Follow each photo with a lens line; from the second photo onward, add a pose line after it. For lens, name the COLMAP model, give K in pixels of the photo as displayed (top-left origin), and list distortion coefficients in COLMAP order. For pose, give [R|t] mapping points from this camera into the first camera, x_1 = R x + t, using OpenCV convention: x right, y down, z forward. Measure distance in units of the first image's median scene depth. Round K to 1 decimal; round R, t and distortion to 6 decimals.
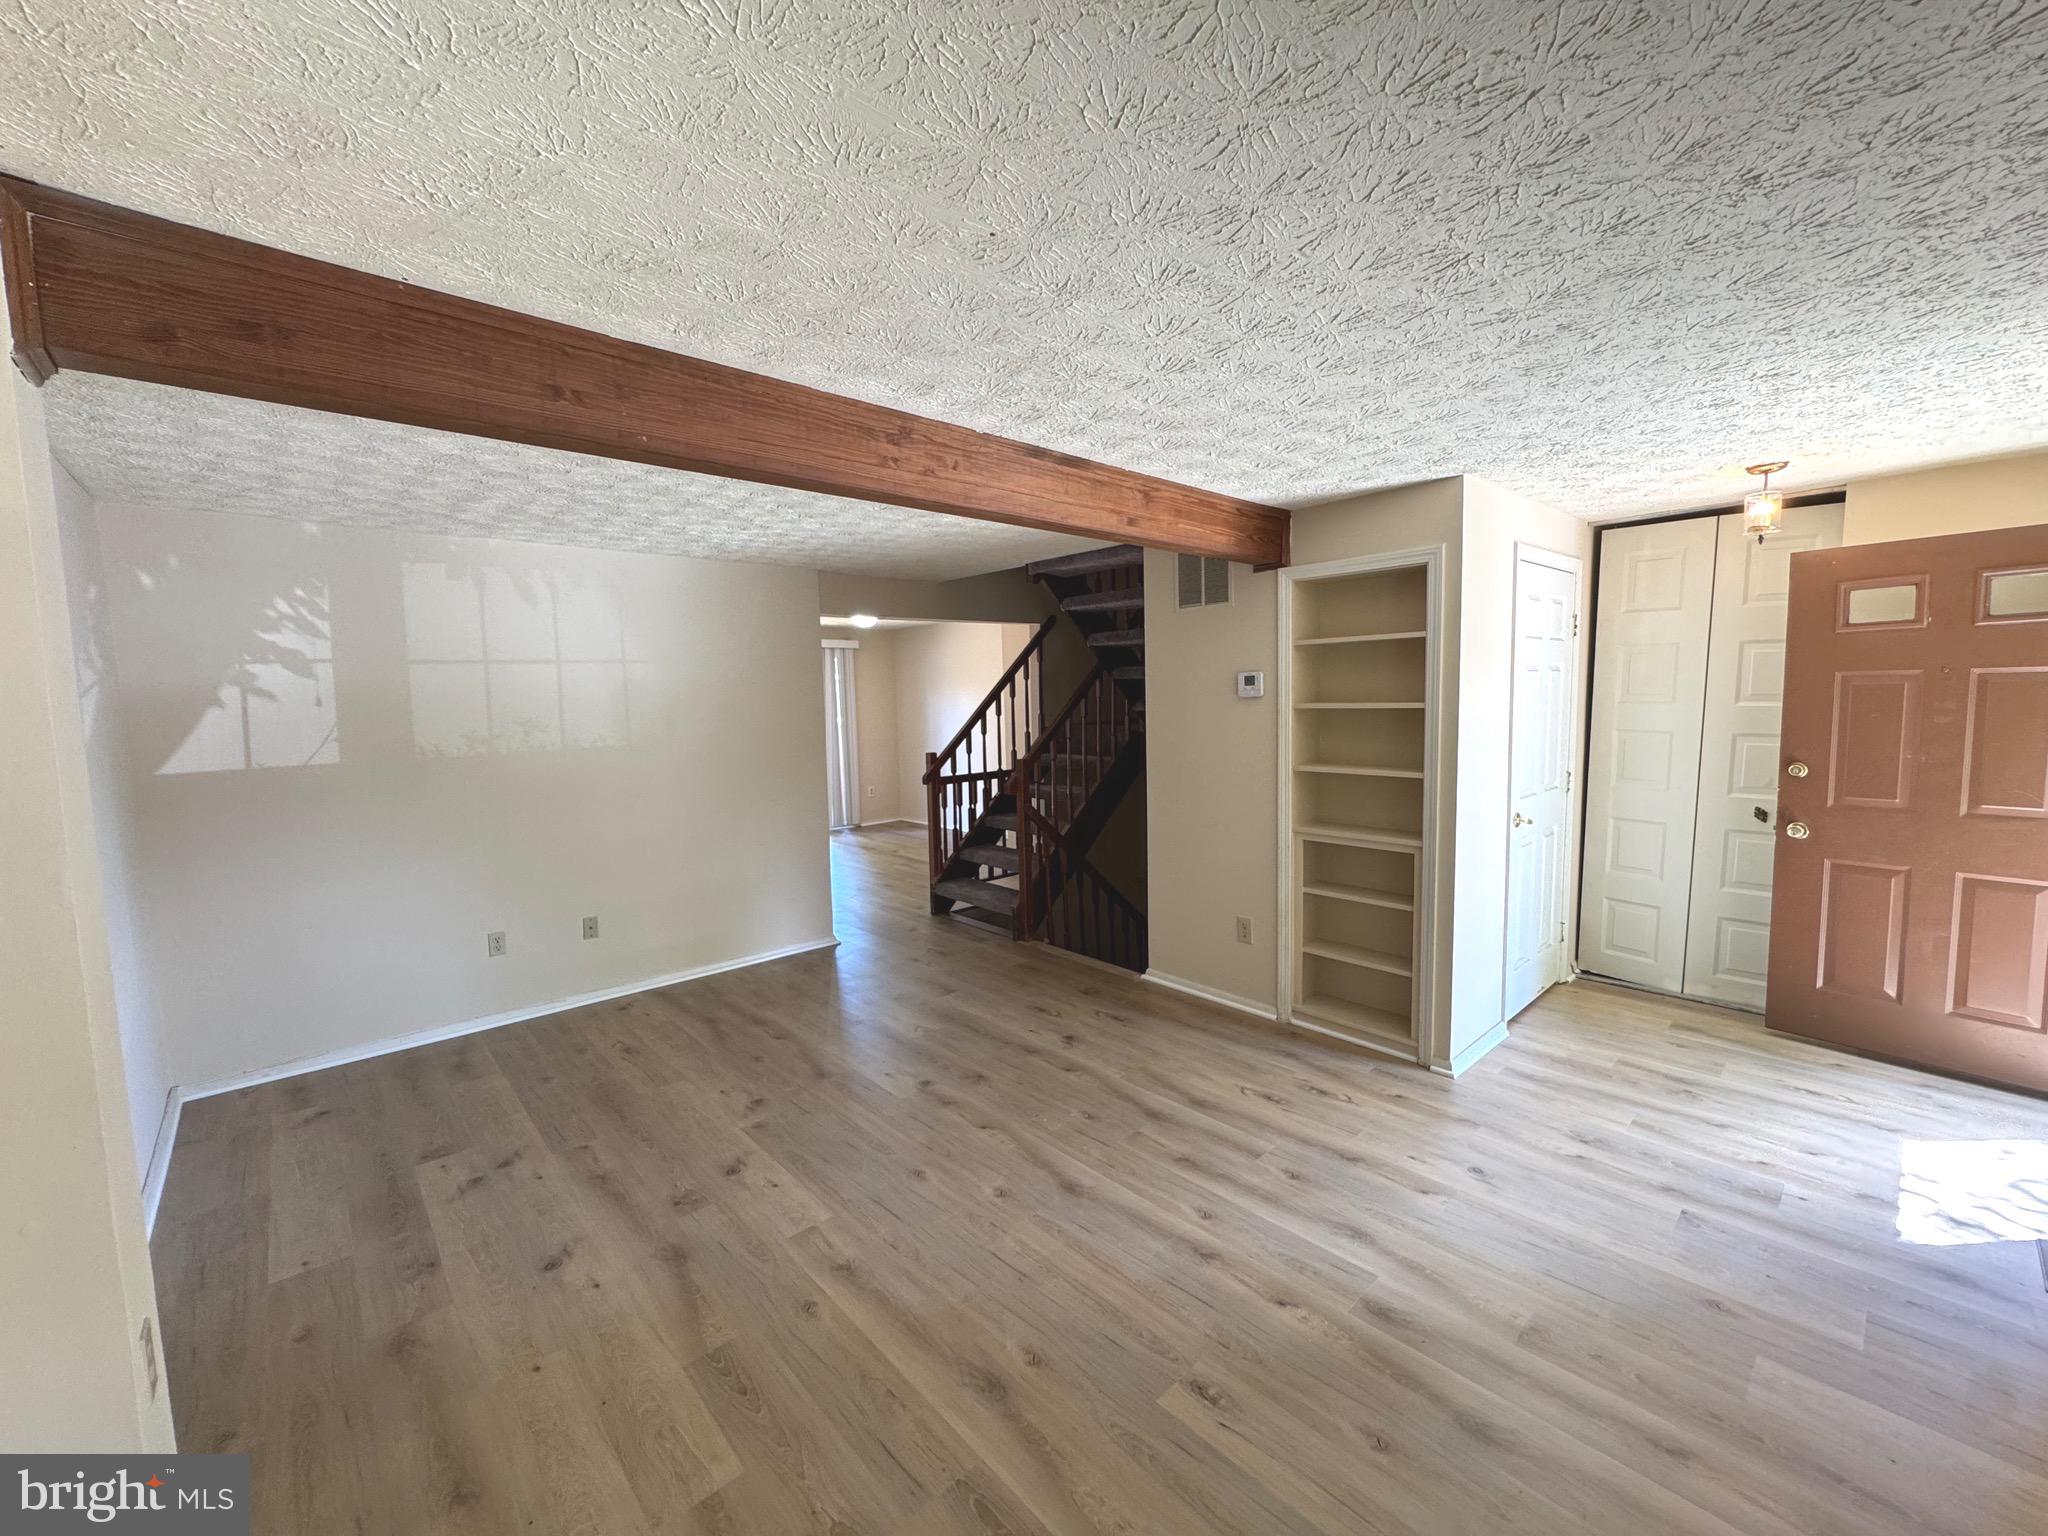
lens RADIAL K [[819.0, 0, 1021.2], [0, 819.0, 760.1], [0, 0, 1]] dist [-0.005689, -0.000095]
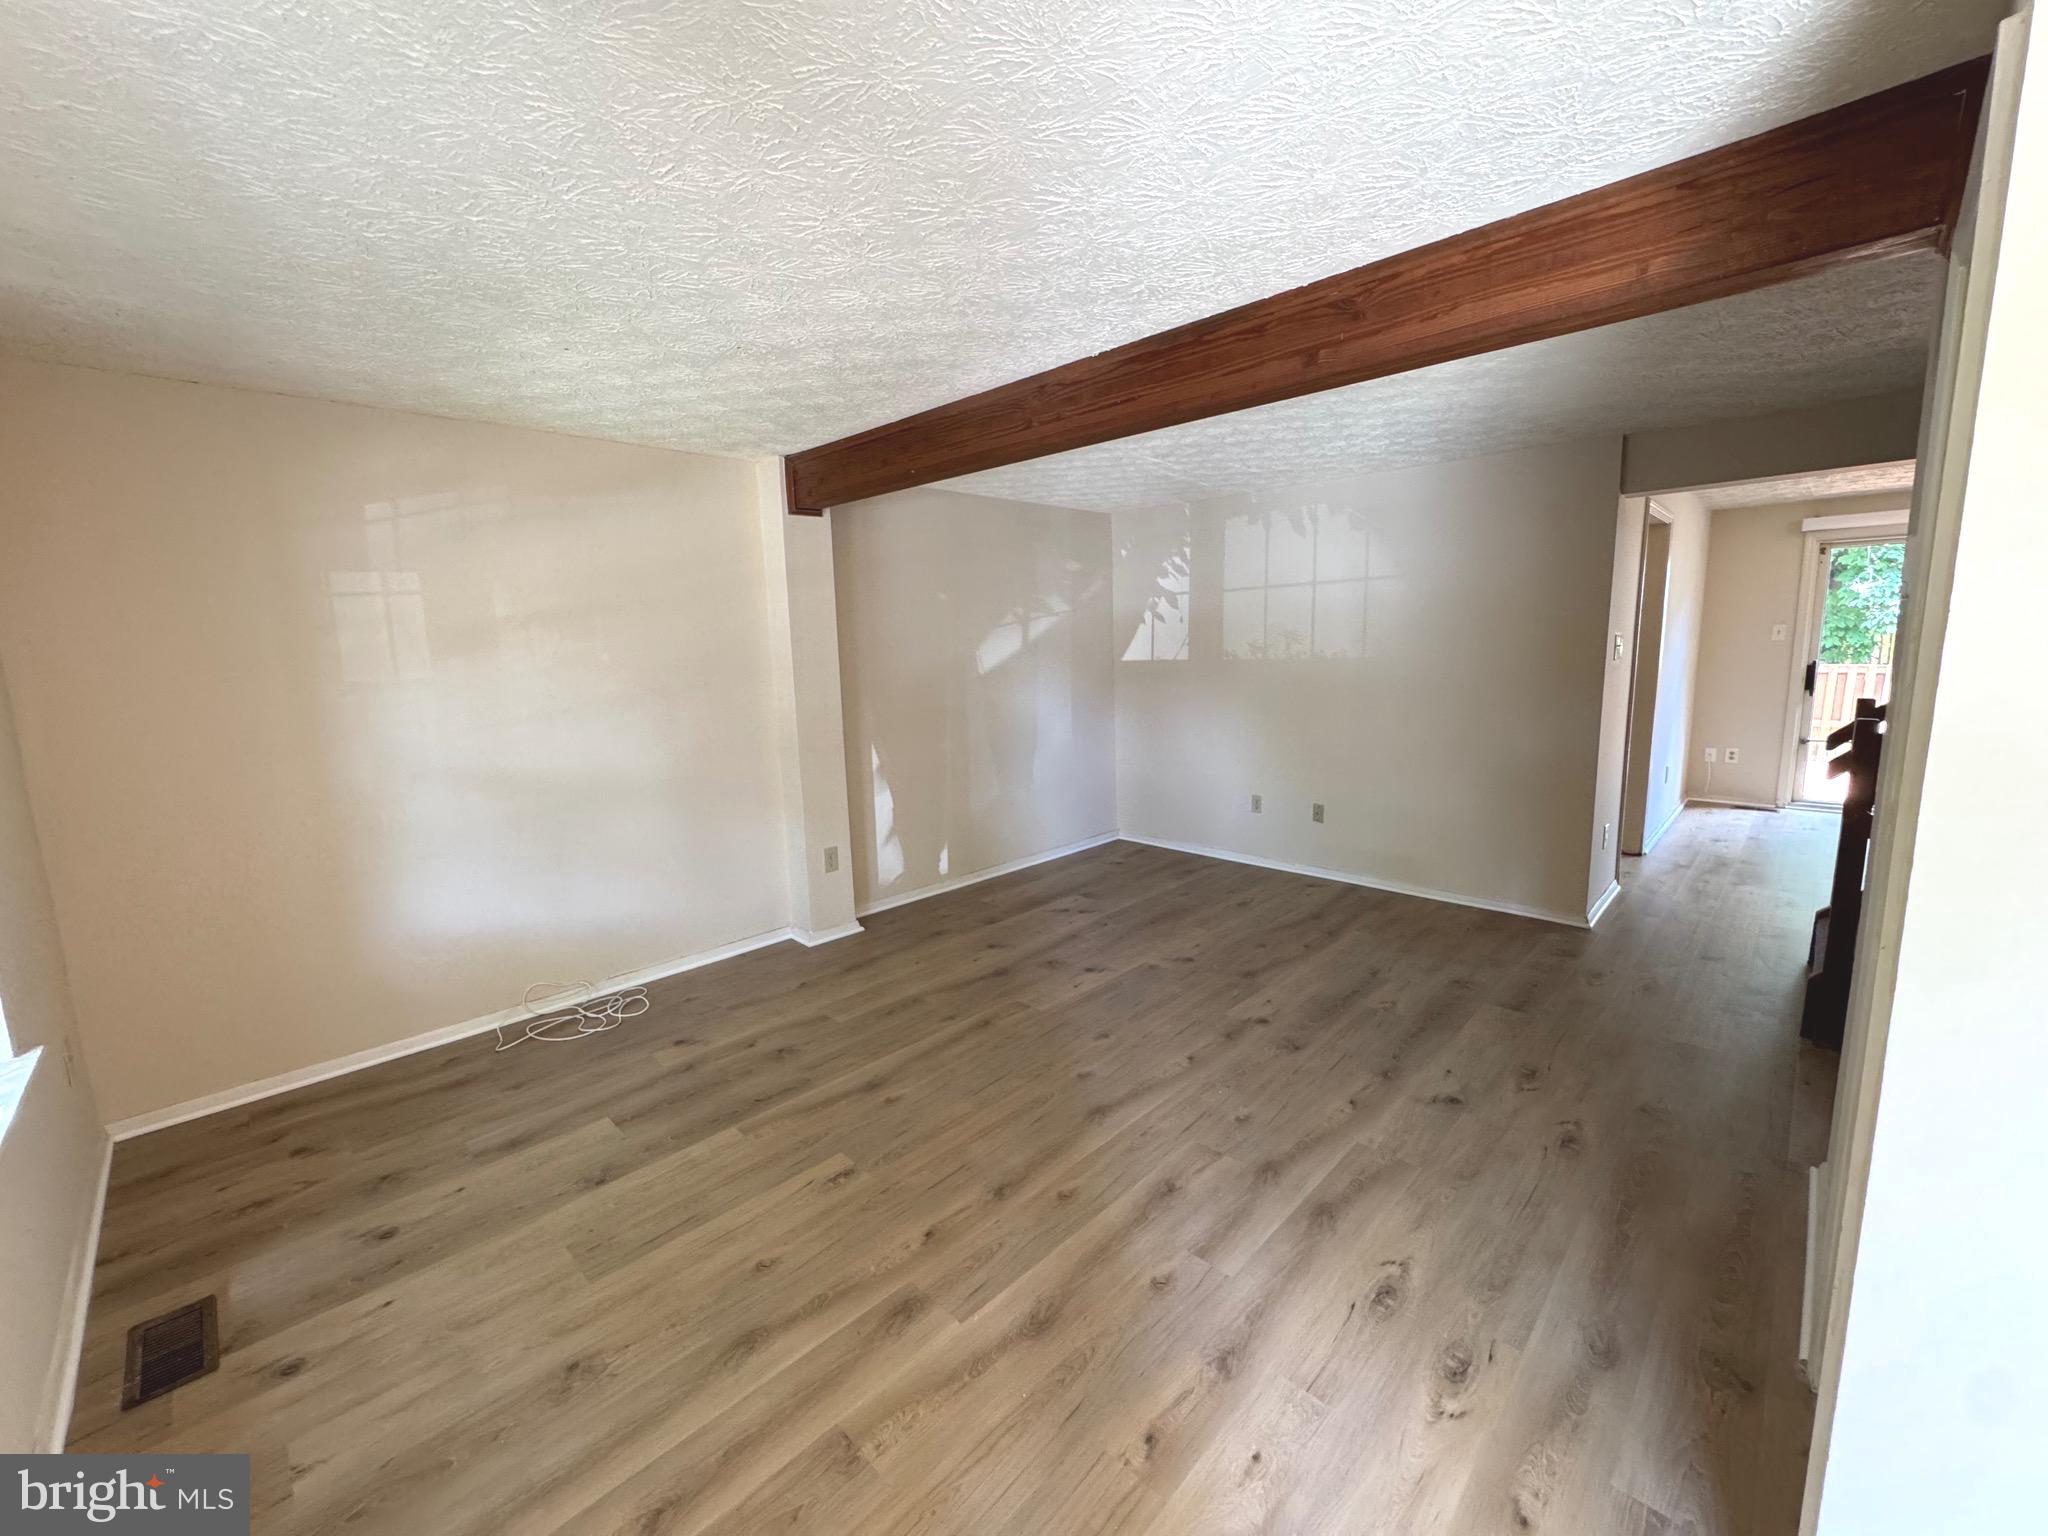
lens RADIAL K [[819.0, 0, 1023.6], [0, 819.0, 767.0], [0, 0, 1]] dist [-0.005689, -0.000095]
pose [[0.058530, 0.173591, -0.983077, 0.748364], [-0.055287, 0.983818, 0.170430, -0.046563], [0.996754, 0.044376, 0.067180, 0.631596]]
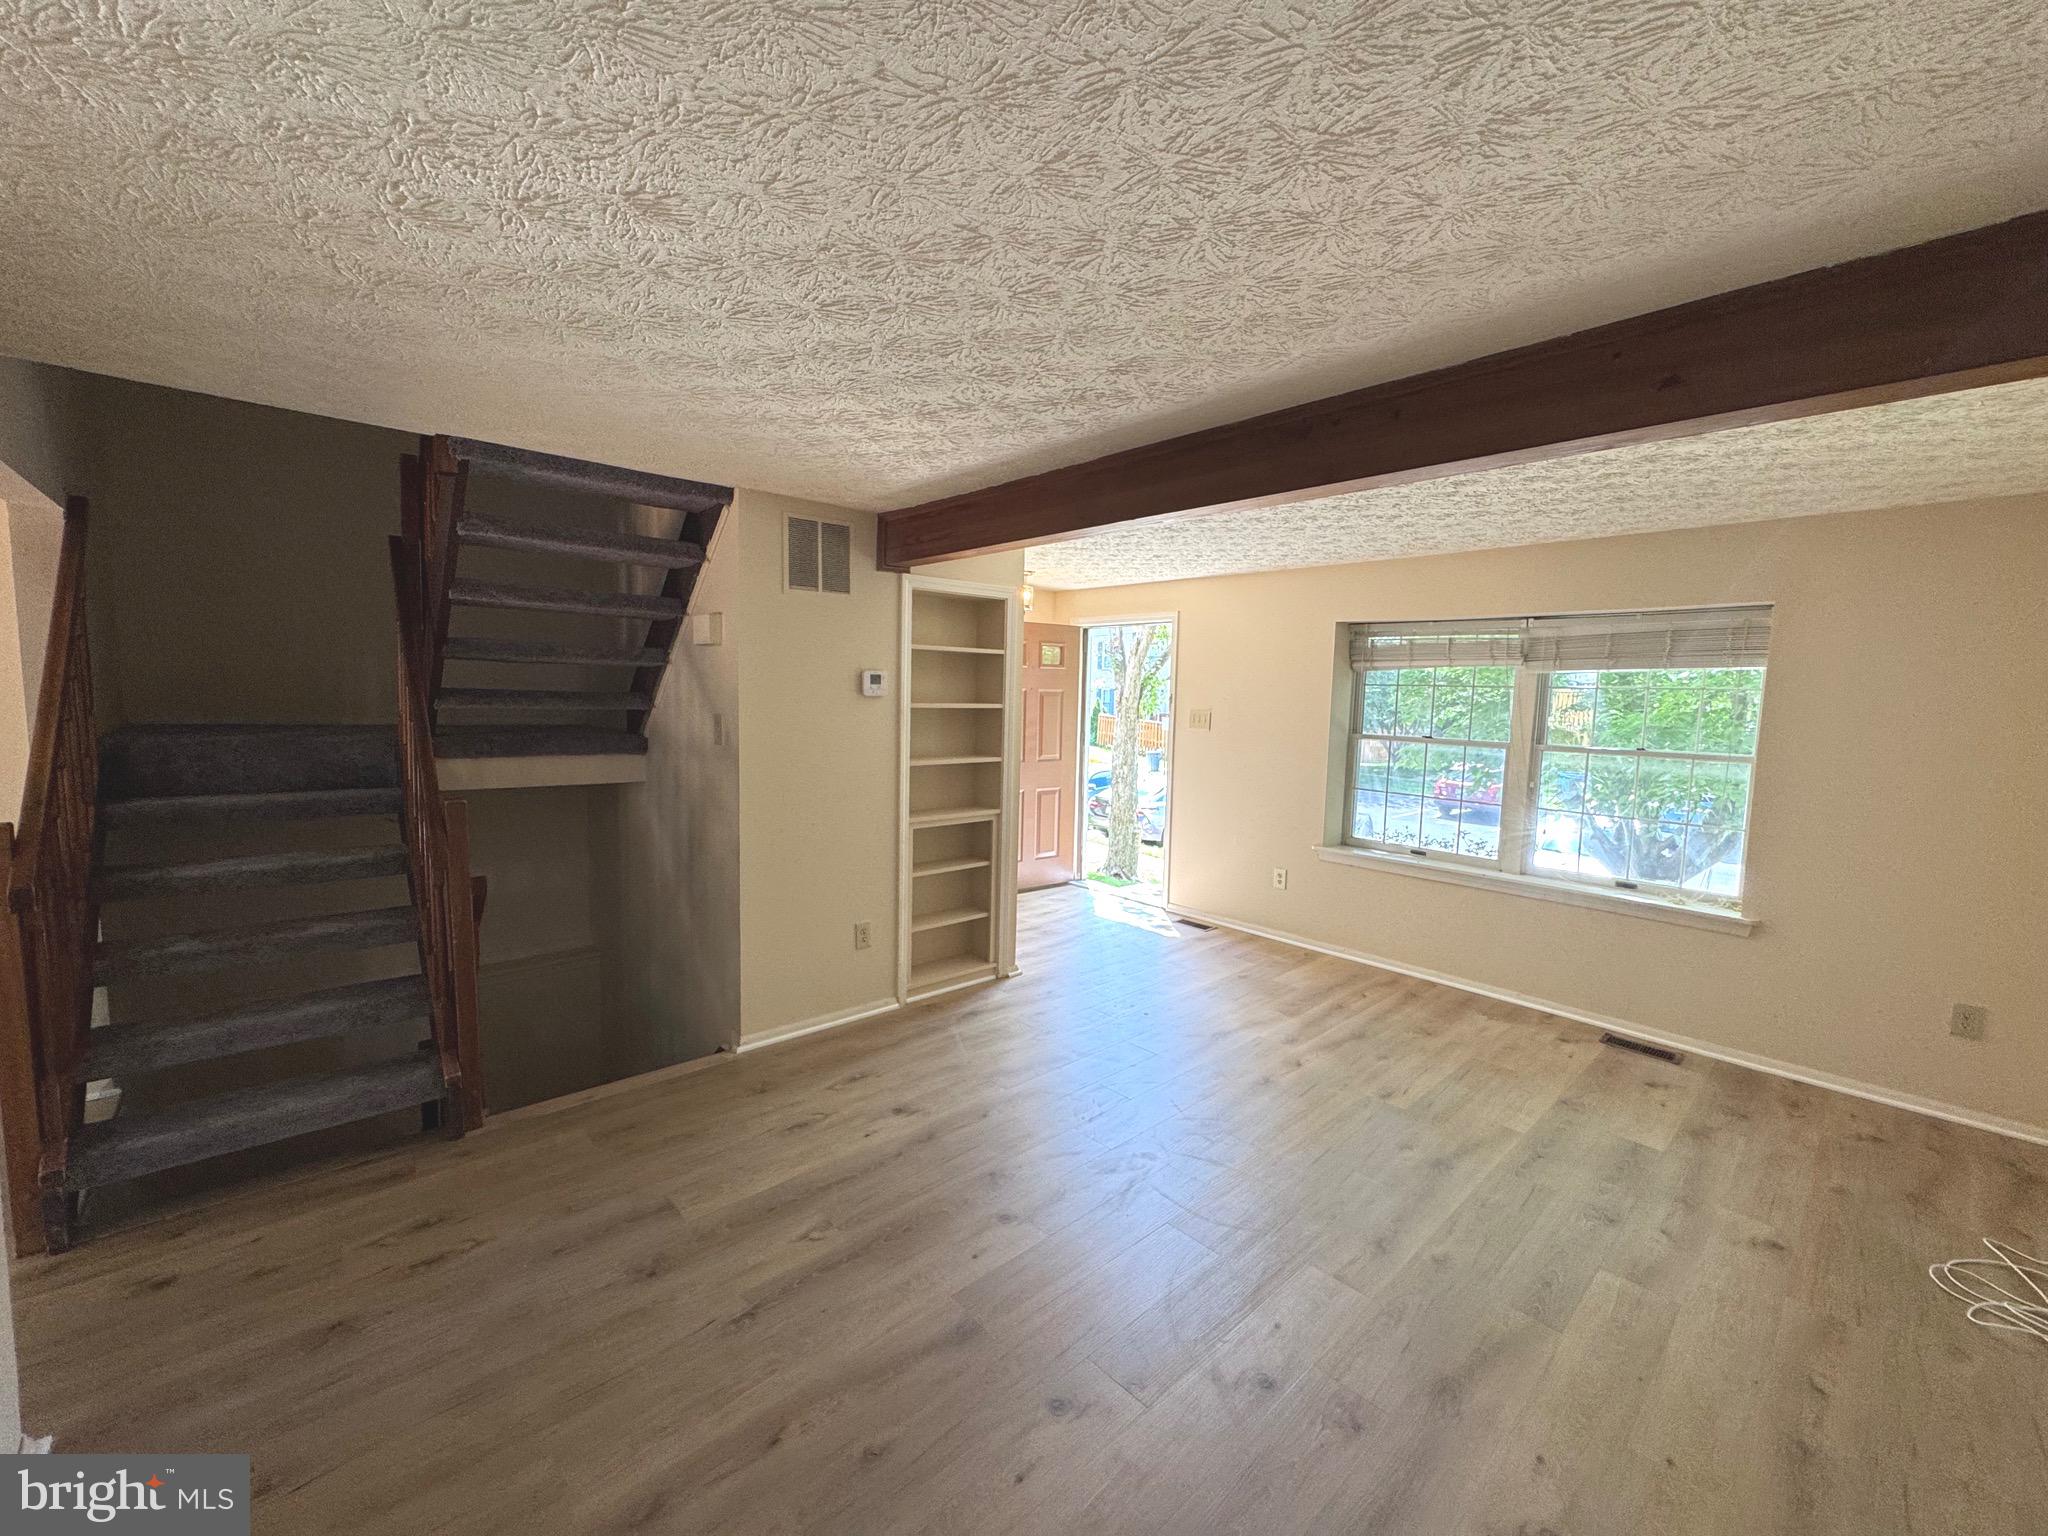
lens RADIAL K [[819.0, 0, 1023.7], [0, 819.0, 761.7], [0, 0, 1]] dist [-0.005689, -0.000095]
pose [[-0.006728, -0.065665, 0.997819, -0.810132], [0.057419, 0.996170, 0.065944, -0.060273], [-0.998327, 0.057738, -0.002932, 0.947256]]
